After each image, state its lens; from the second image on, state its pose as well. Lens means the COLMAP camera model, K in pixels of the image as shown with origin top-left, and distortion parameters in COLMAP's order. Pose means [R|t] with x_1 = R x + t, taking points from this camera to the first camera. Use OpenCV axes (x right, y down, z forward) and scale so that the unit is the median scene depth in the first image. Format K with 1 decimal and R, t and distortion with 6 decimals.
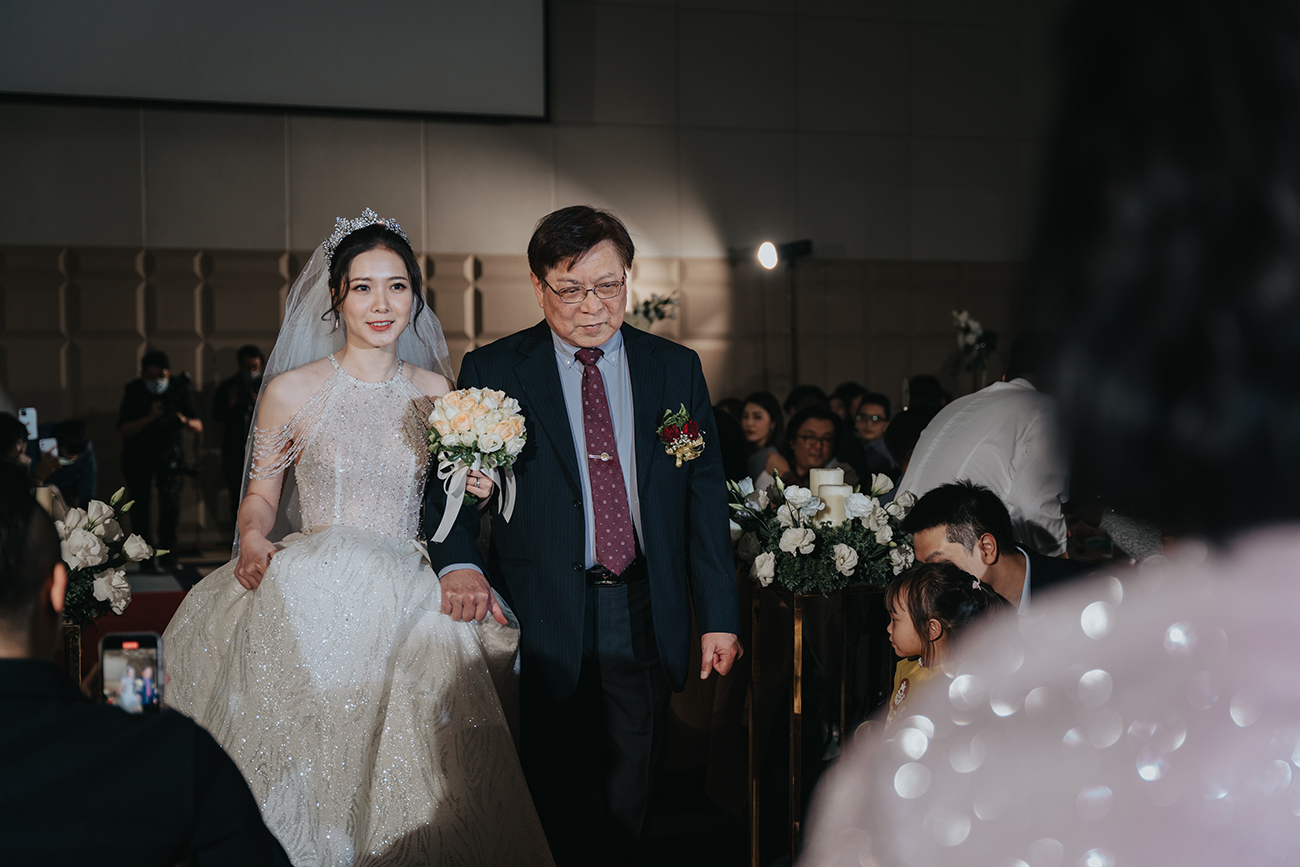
lens RADIAL K [[1784.4, 0, 650.0], [0, 1784.4, 433.5], [0, 0, 1]] dist [0.026368, 0.039728]
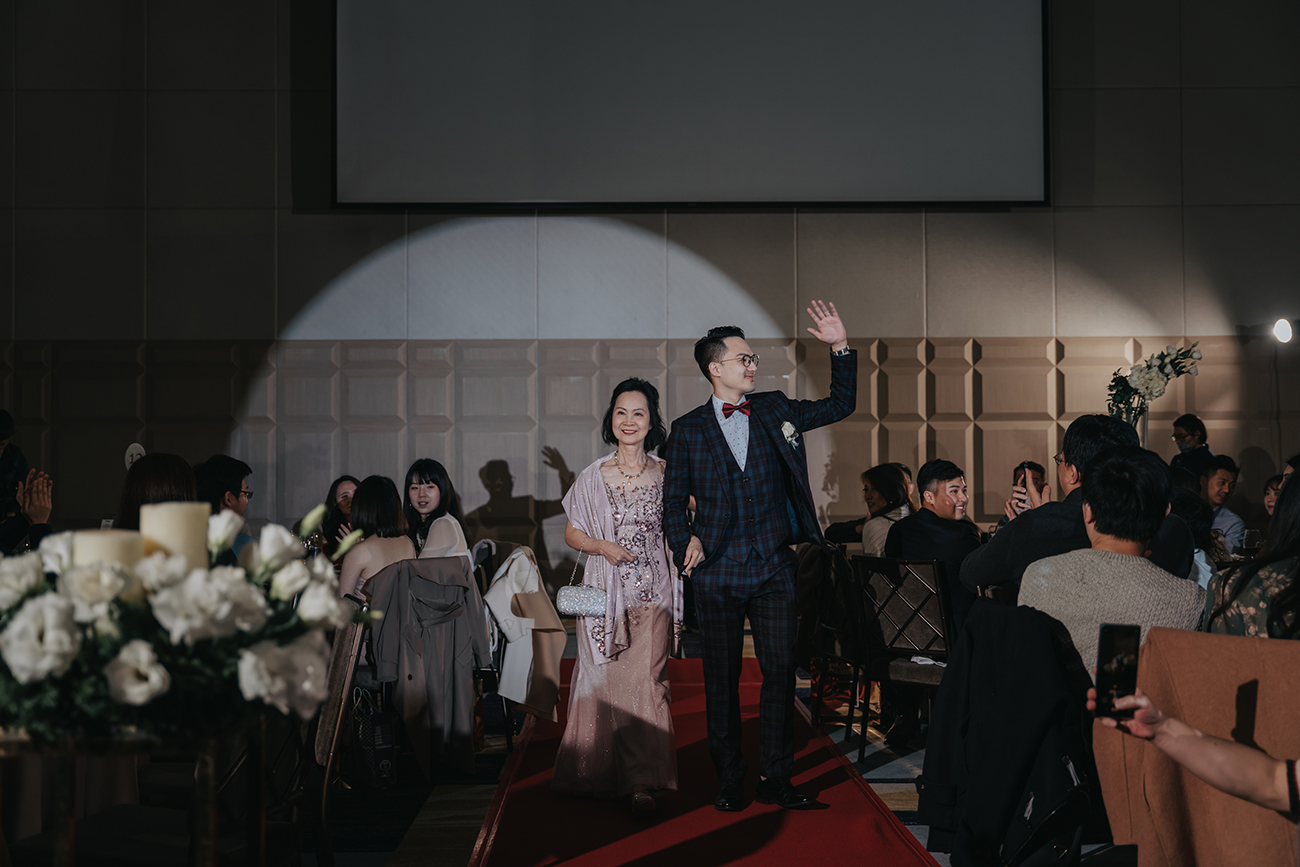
lens RADIAL K [[1494.9, 0, 650.0], [0, 1494.9, 433.5], [0, 0, 1]] dist [0.013492, 0.008814]
pose [[0.950089, -0.009465, -0.311835, -0.007667], [-0.009601, 0.998179, -0.059547, 0.008289], [0.311831, 0.059569, 0.948268, 0.131222]]
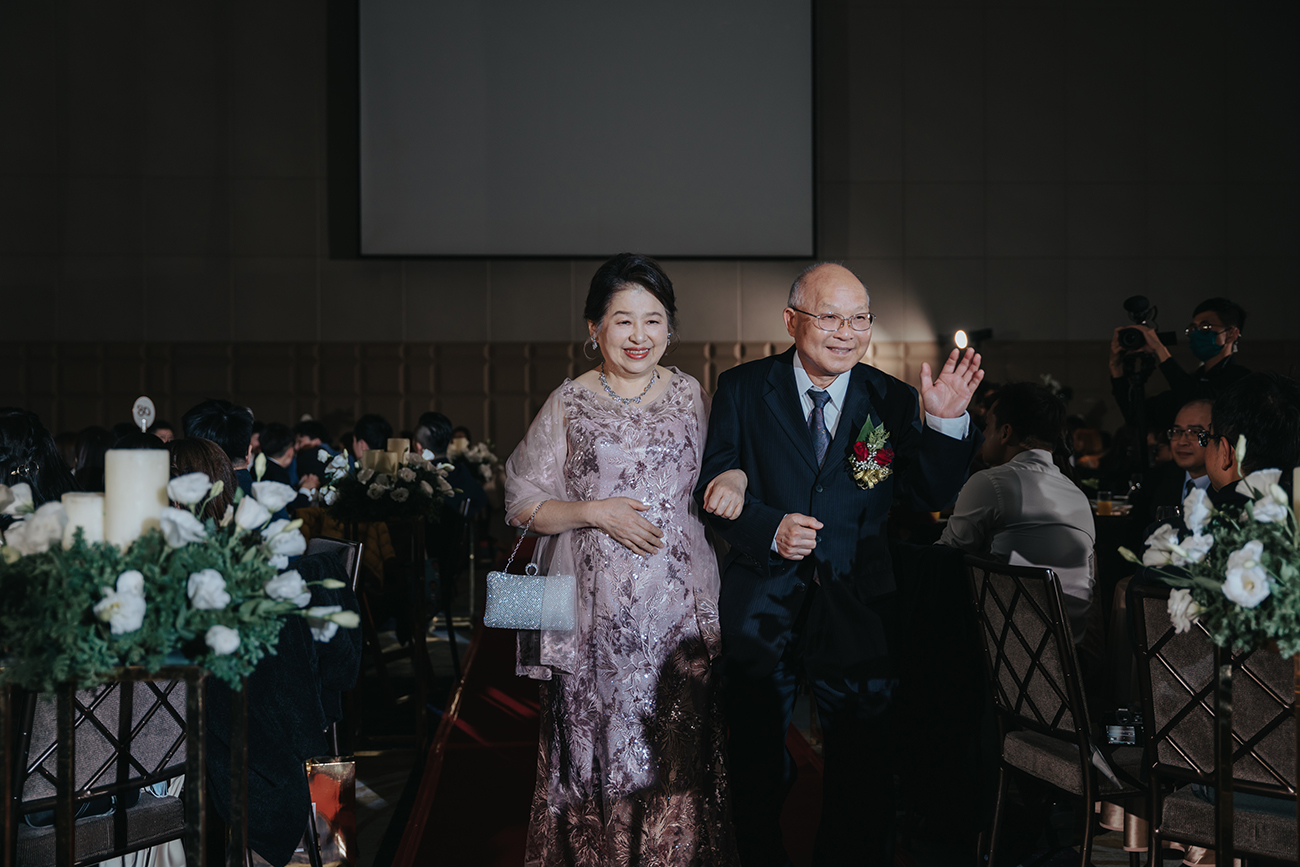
lens RADIAL K [[1453.8, 0, 650.0], [0, 1453.8, 433.5], [0, 0, 1]] dist [0.029195, 0.005549]
pose [[0.966142, 0.000658, -0.258011, 0.138898], [-0.008290, 0.999560, -0.028497, 0.020871], [0.257879, 0.029671, 0.965722, -0.299783]]
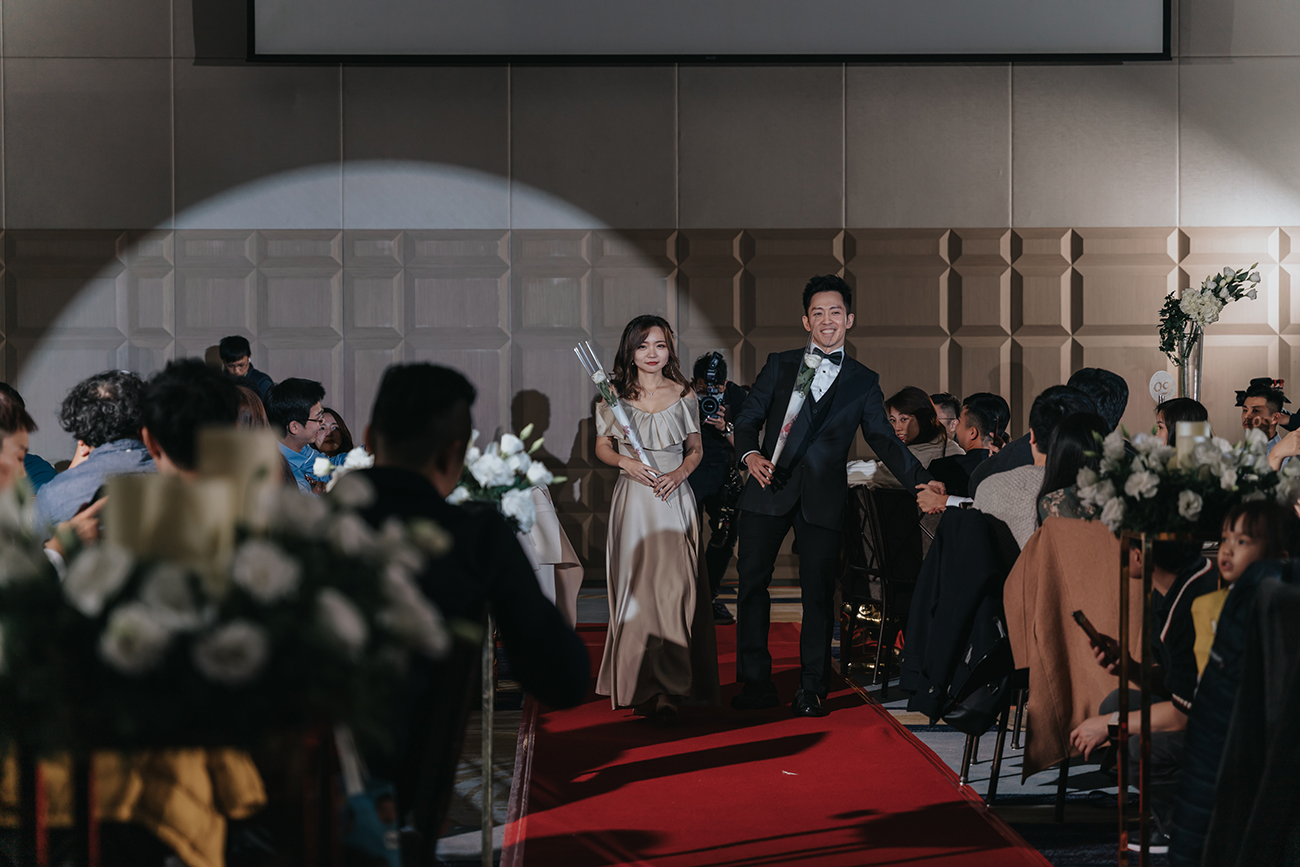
lens RADIAL K [[2504.3, 0, 650.0], [0, 2504.3, 433.5], [0, 0, 1]] dist [0.032709, 0.103394]
pose [[0.952158, 0.004768, -0.305569, 0.066703], [-0.011170, 0.999753, -0.019206, 0.015822], [0.305402, 0.021700, 0.951976, -0.127750]]
